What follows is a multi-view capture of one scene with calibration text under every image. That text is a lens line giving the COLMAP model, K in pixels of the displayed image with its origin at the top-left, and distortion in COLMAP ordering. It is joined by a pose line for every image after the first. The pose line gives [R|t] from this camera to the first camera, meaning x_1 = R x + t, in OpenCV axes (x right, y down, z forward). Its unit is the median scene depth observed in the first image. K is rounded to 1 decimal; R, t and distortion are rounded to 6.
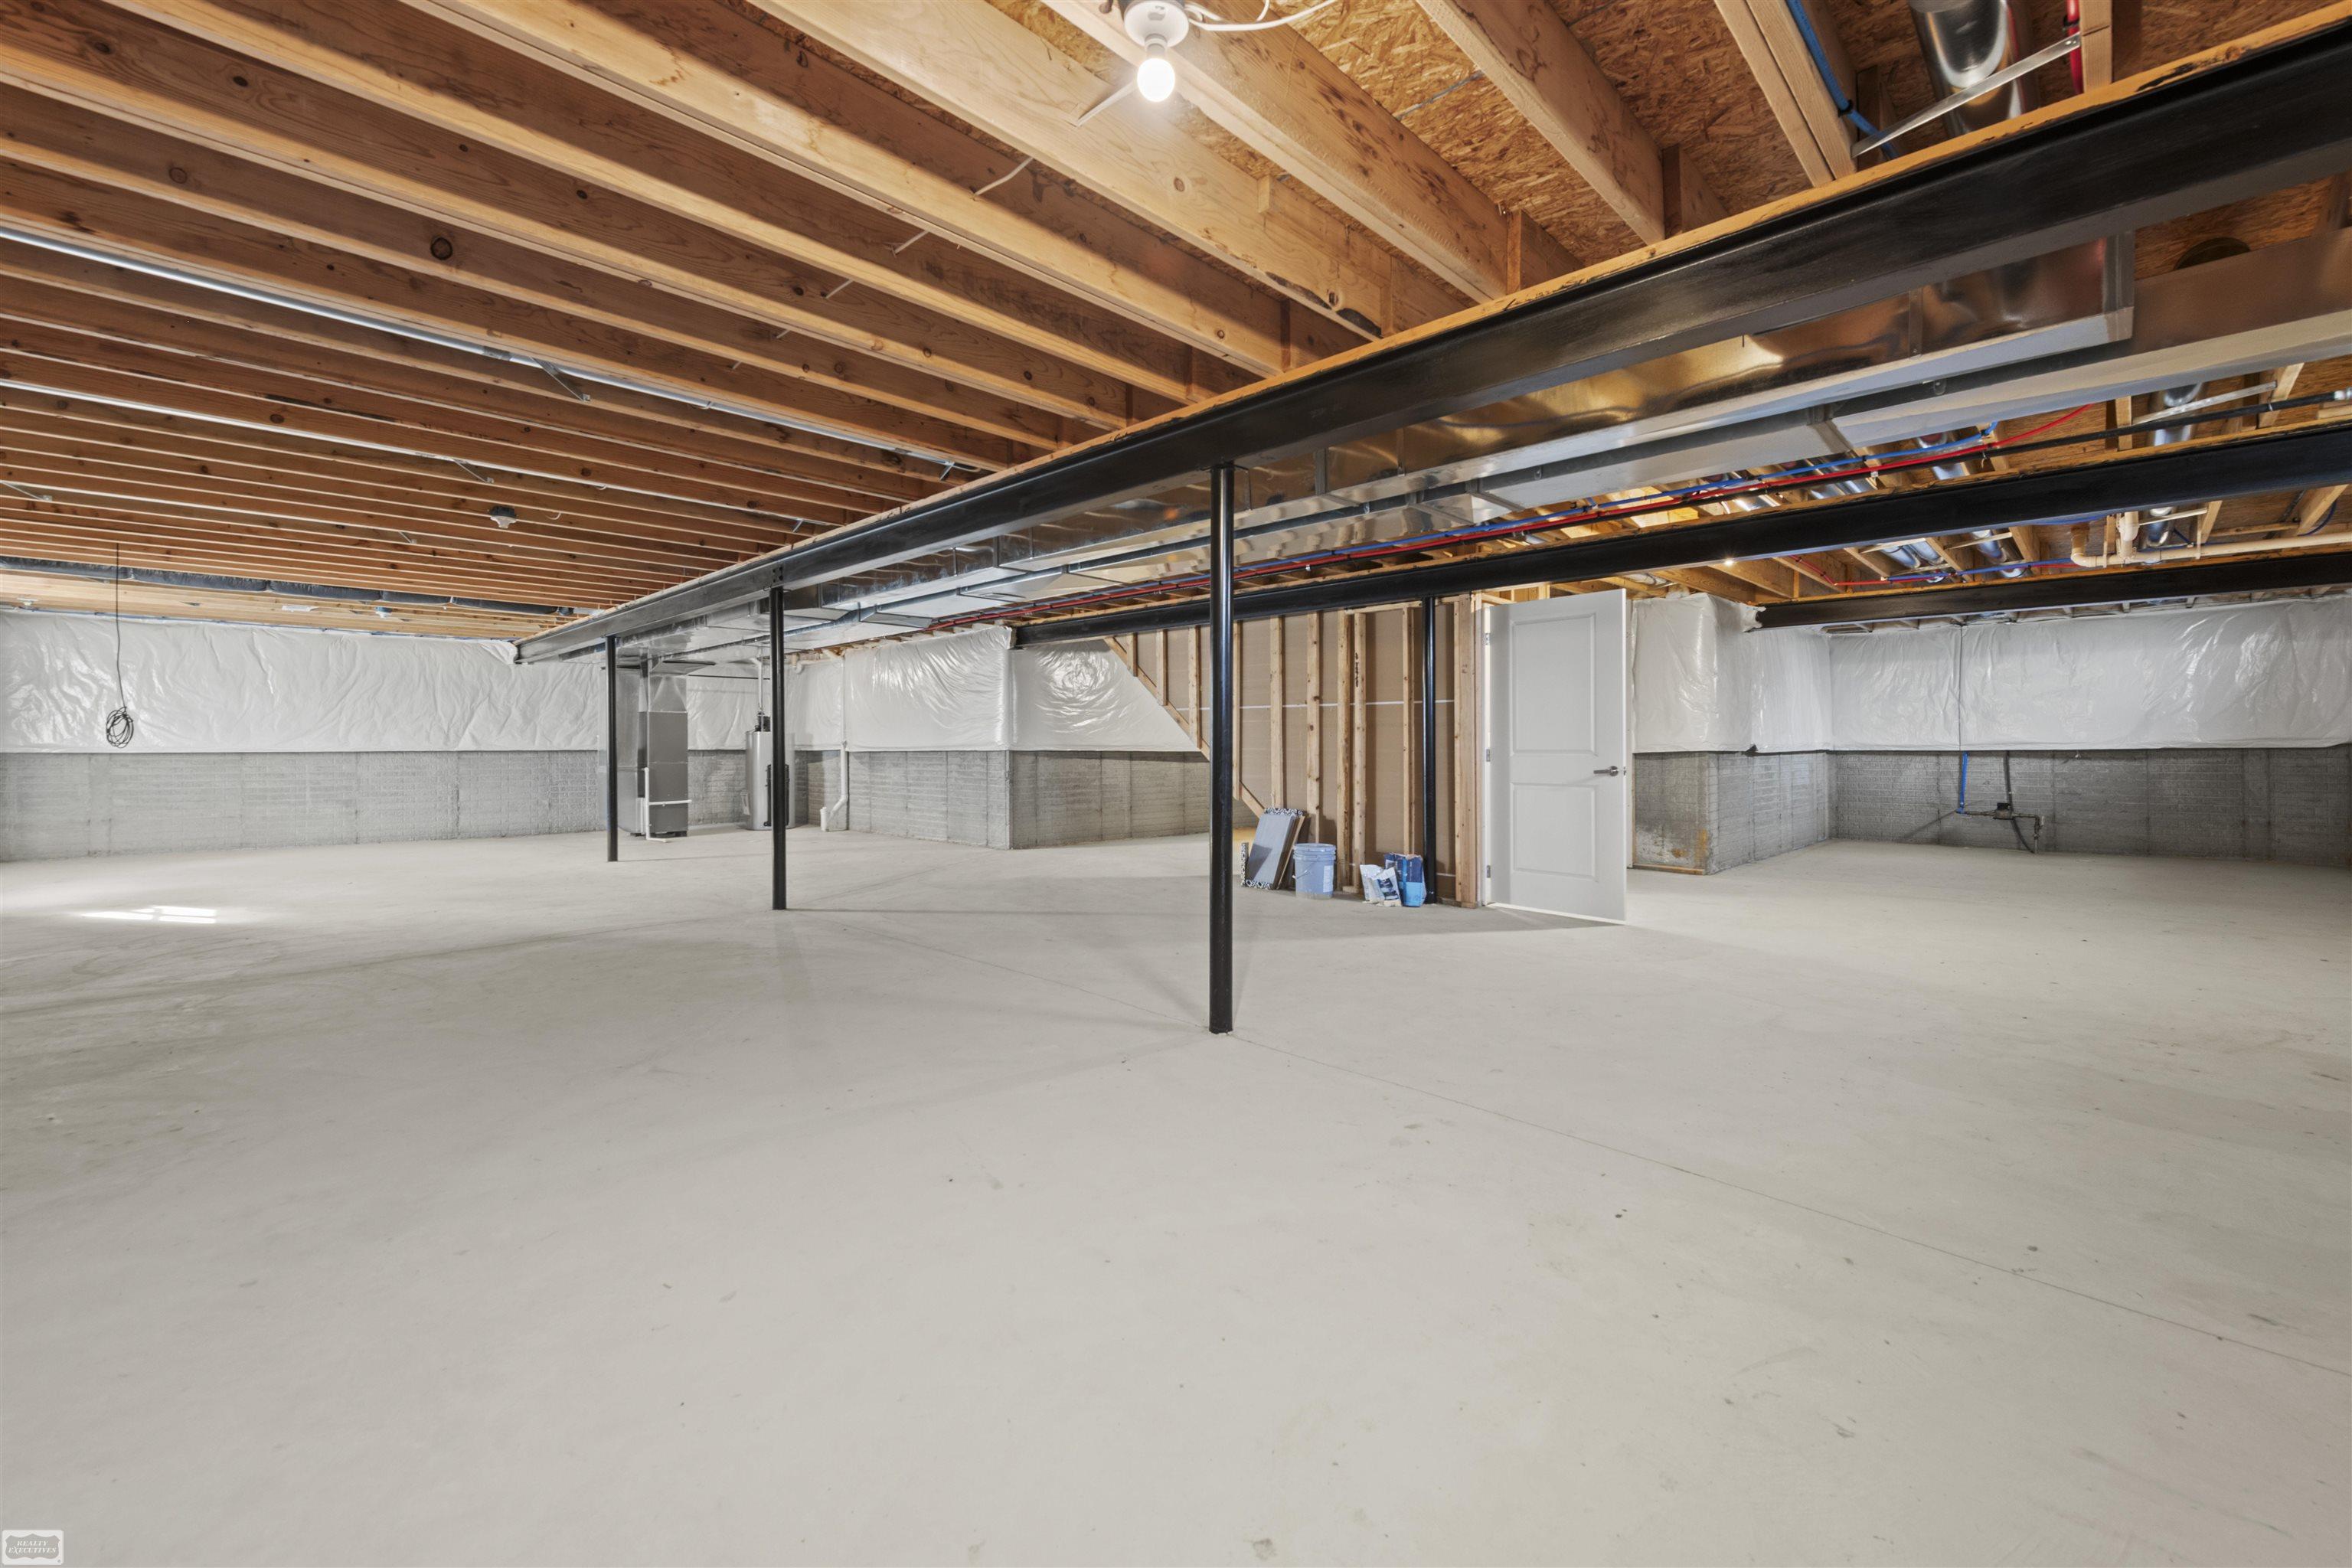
lens RADIAL K [[955.5, 0, 1183.7], [0, 955.5, 759.9], [0, 0, 1]] dist [0.021137, 0.000781]
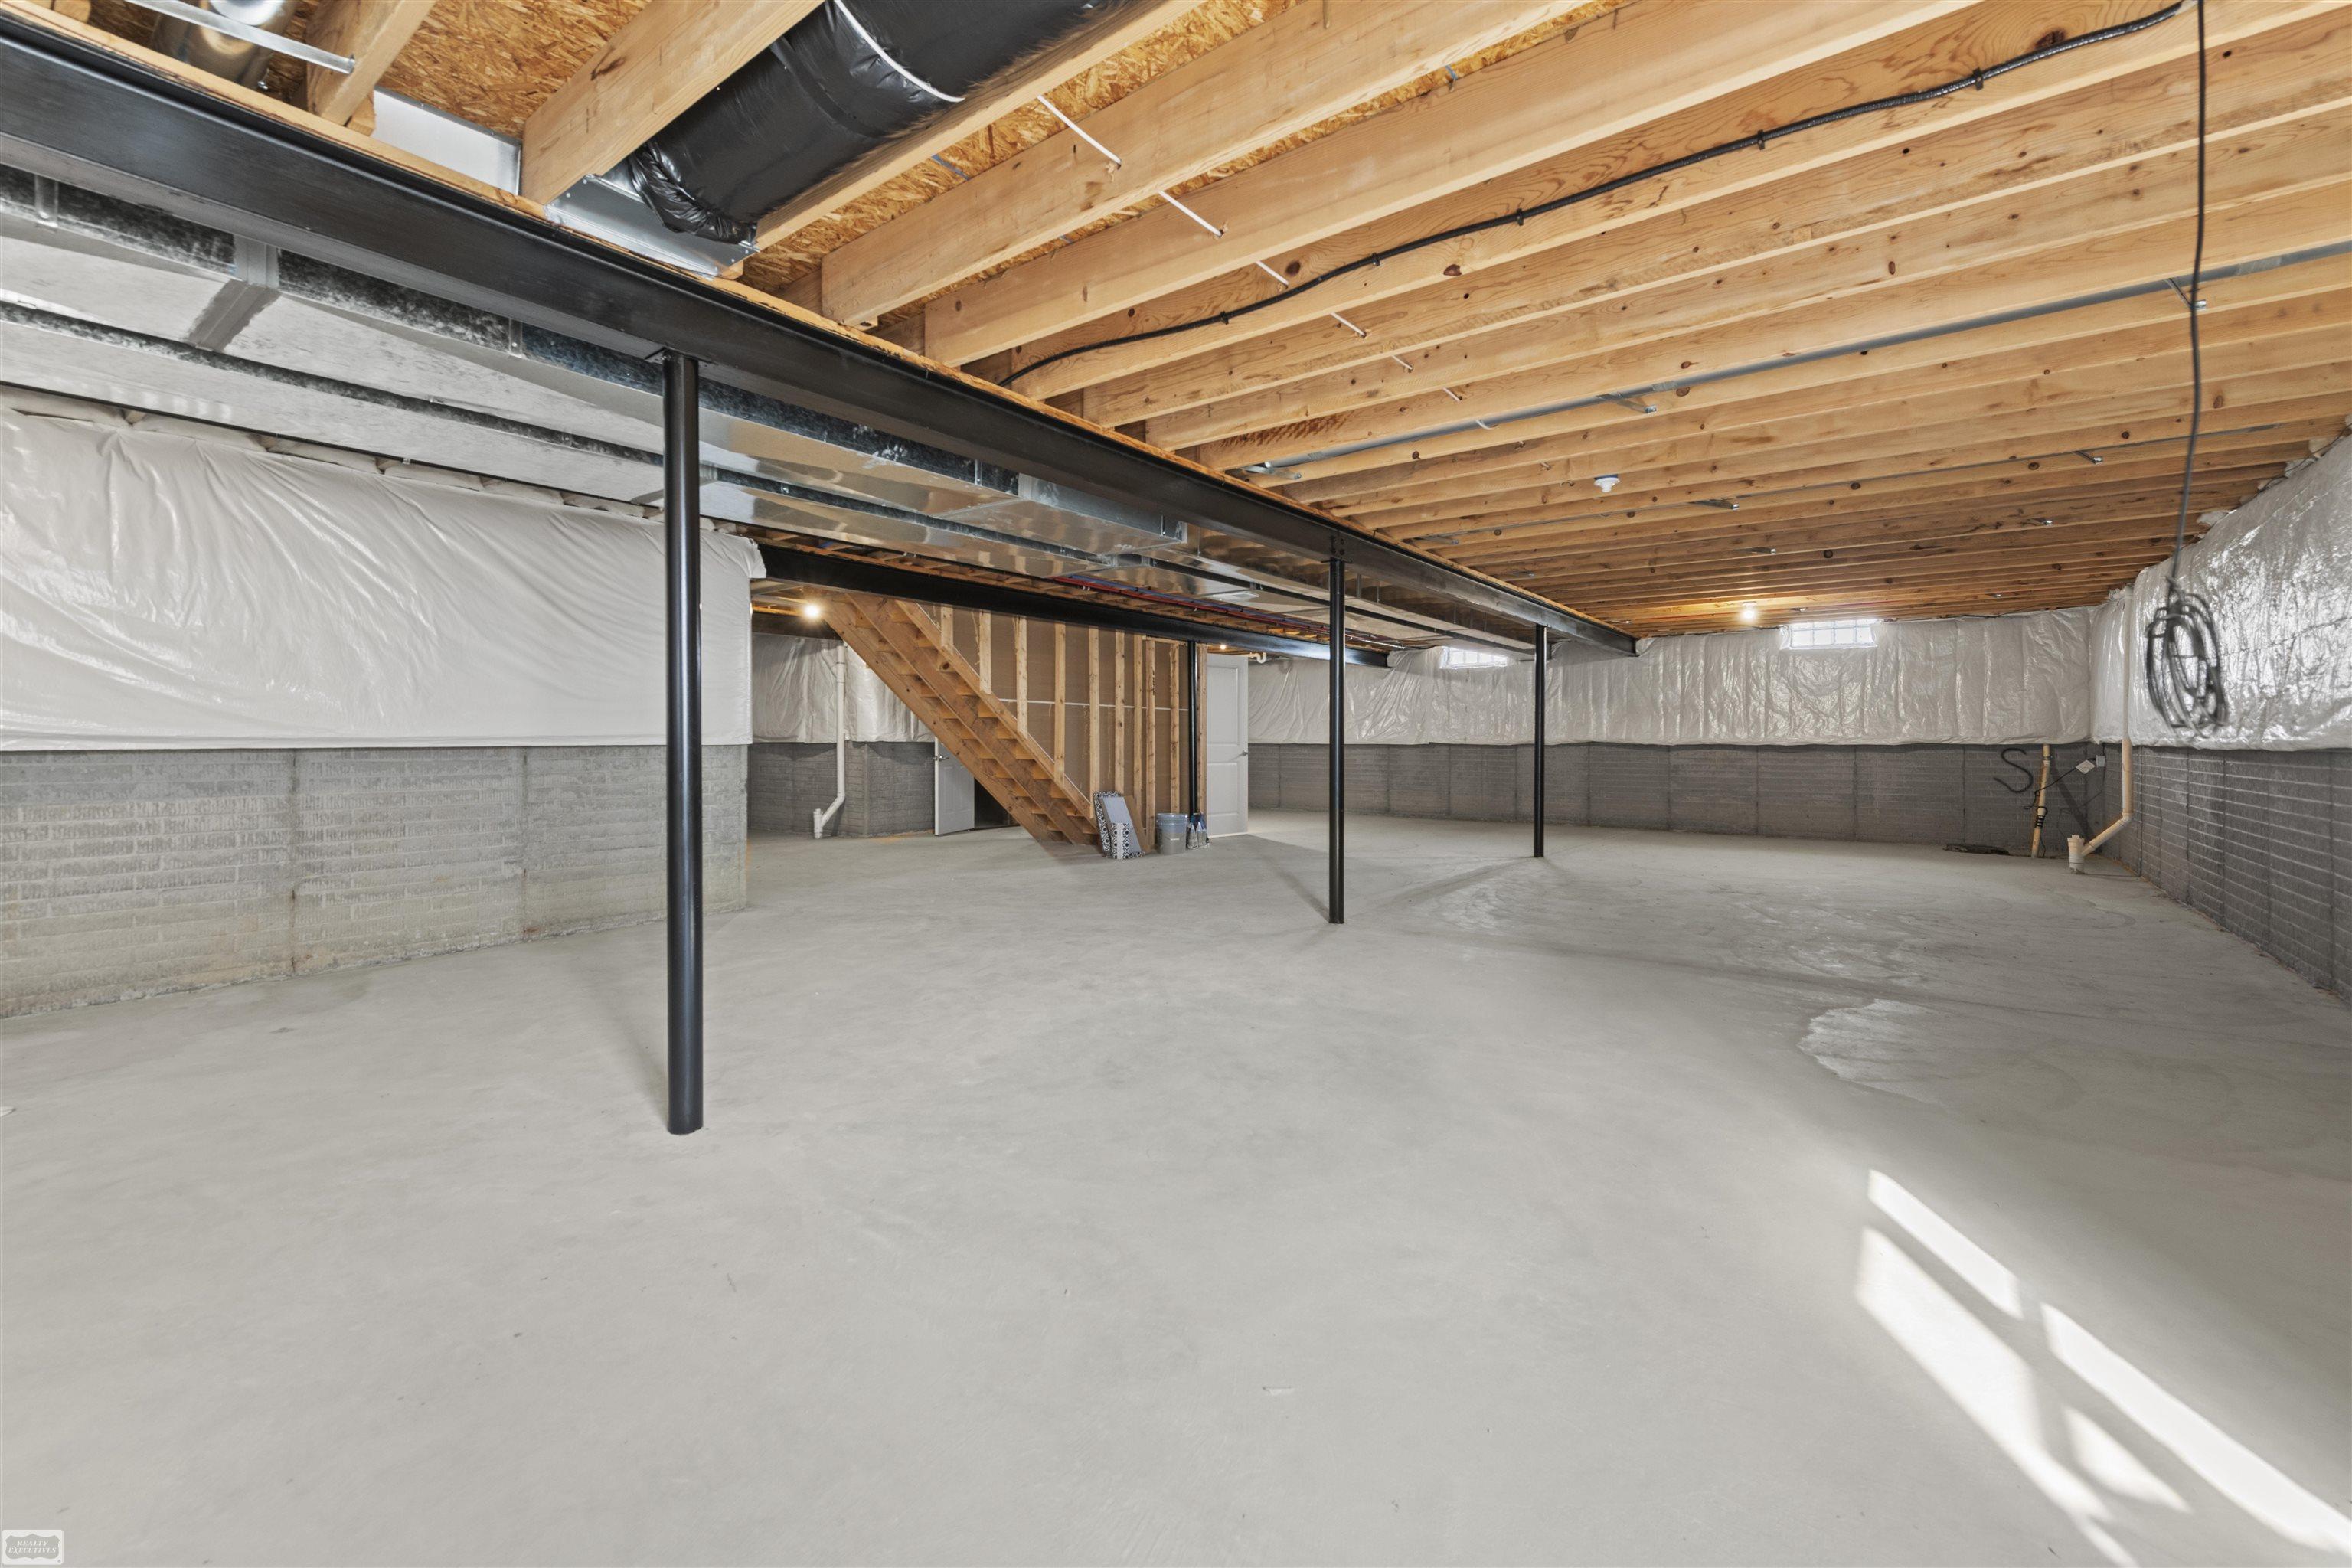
lens RADIAL K [[955.5, 0, 1184.3], [0, 955.5, 775.9], [0, 0, 1]] dist [0.021137, 0.000781]
pose [[-0.141408, -0.034007, 0.989367, -1.164132], [0.013608, 0.999249, 0.036291, -0.011250], [-0.989858, 0.018595, -0.140839, 1.148344]]
